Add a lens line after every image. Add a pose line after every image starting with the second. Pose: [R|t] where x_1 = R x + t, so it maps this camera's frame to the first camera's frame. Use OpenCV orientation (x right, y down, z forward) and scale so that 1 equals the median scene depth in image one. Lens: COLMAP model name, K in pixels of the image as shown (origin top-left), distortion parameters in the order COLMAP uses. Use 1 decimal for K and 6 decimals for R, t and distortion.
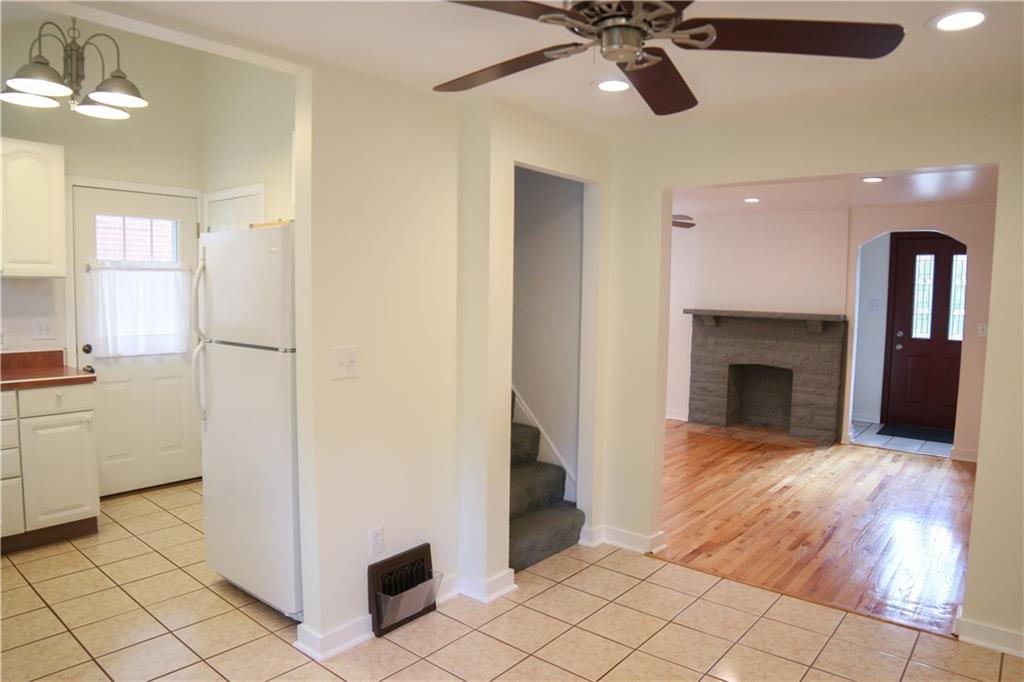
lens RADIAL K [[669.8, 0, 510.5], [0, 669.8, 339.8], [0, 0, 1]] dist [-0.105751, 0.037598]
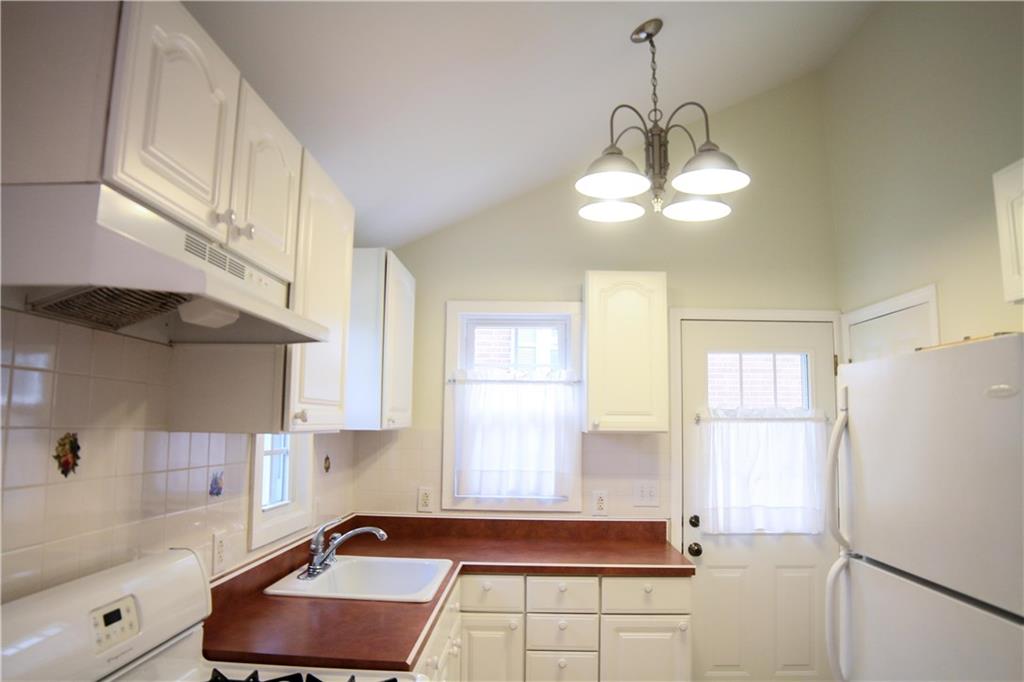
lens RADIAL K [[669.8, 0, 507.3], [0, 669.8, 344.8], [0, 0, 1]] dist [-0.105751, 0.037598]
pose [[0.613043, -0.097067, -0.784064, -0.160674], [-0.066362, 0.982590, -0.173531, -0.048134], [0.787257, 0.158414, 0.595929, 0.340308]]
